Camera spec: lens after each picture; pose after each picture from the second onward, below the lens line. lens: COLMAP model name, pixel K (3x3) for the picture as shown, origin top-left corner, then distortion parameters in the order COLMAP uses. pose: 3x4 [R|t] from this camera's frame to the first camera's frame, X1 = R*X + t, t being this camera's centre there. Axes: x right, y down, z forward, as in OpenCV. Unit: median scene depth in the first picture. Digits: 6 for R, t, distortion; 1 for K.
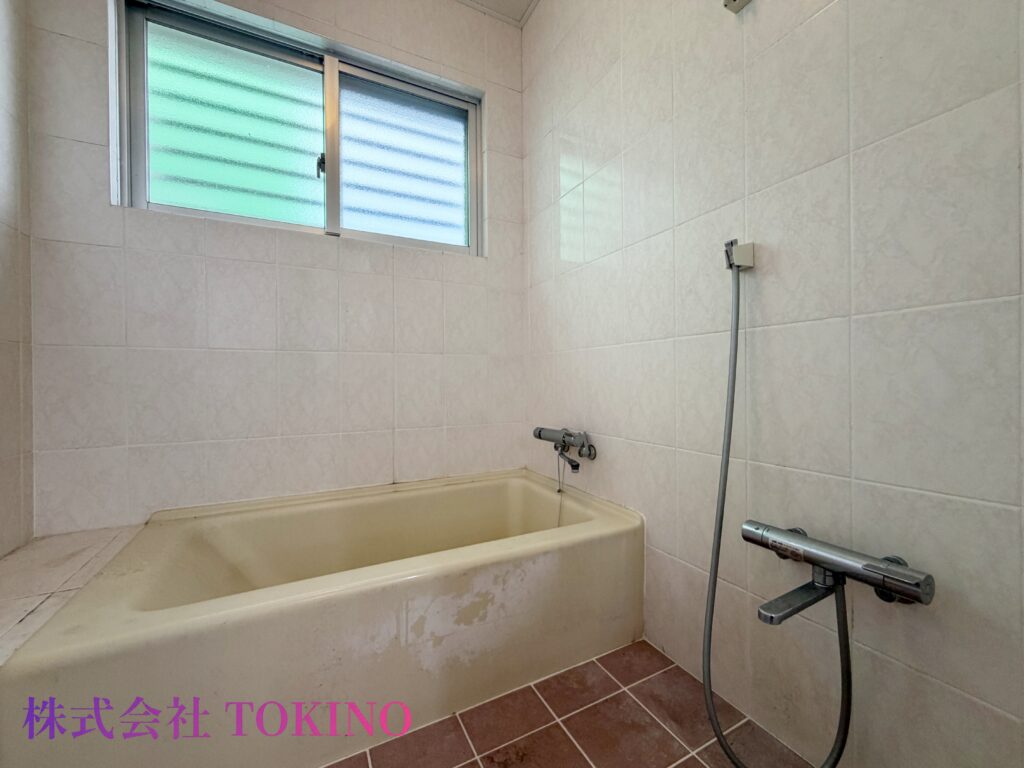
lens RADIAL K [[409.0, 0, 513.5], [0, 409.0, 379.2], [0, 0, 1]] dist [-0.000735, -0.000143]
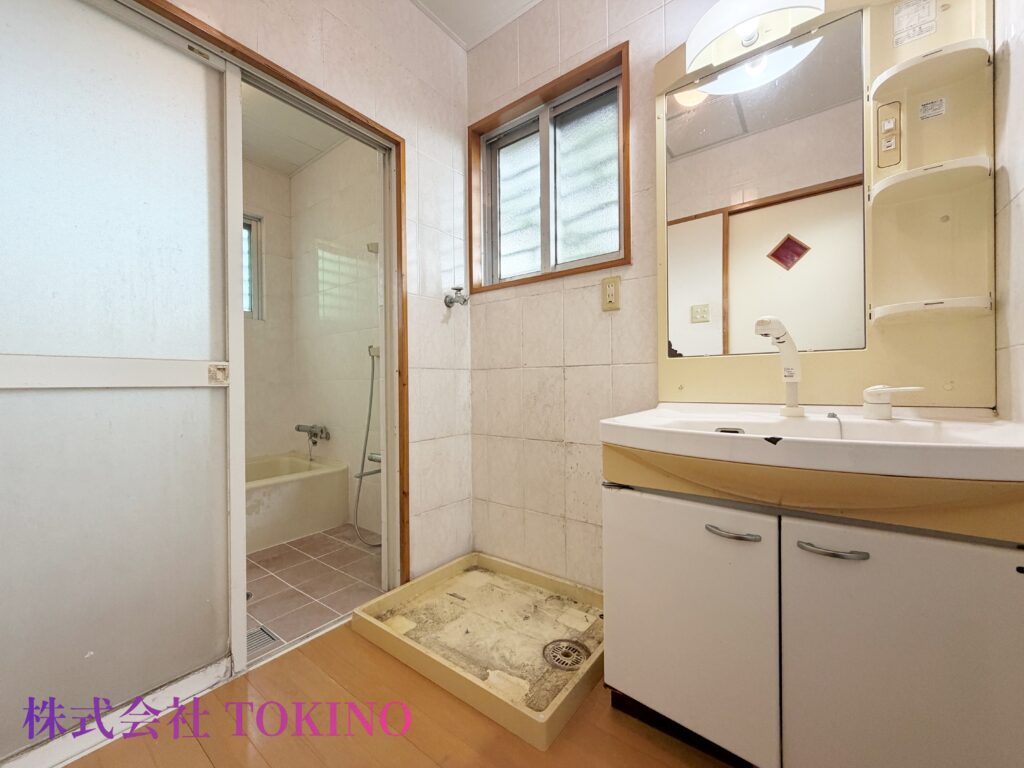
lens RADIAL K [[409.0, 0, 507.8], [0, 409.0, 380.8], [0, 0, 1]] dist [-0.000735, -0.000143]
pose [[0.906973, -0.002715, 0.421180, 0.147885], [0.002635, 0.999996, 0.000772, -0.074880], [-0.421181, 0.000410, 0.906977, -1.038189]]
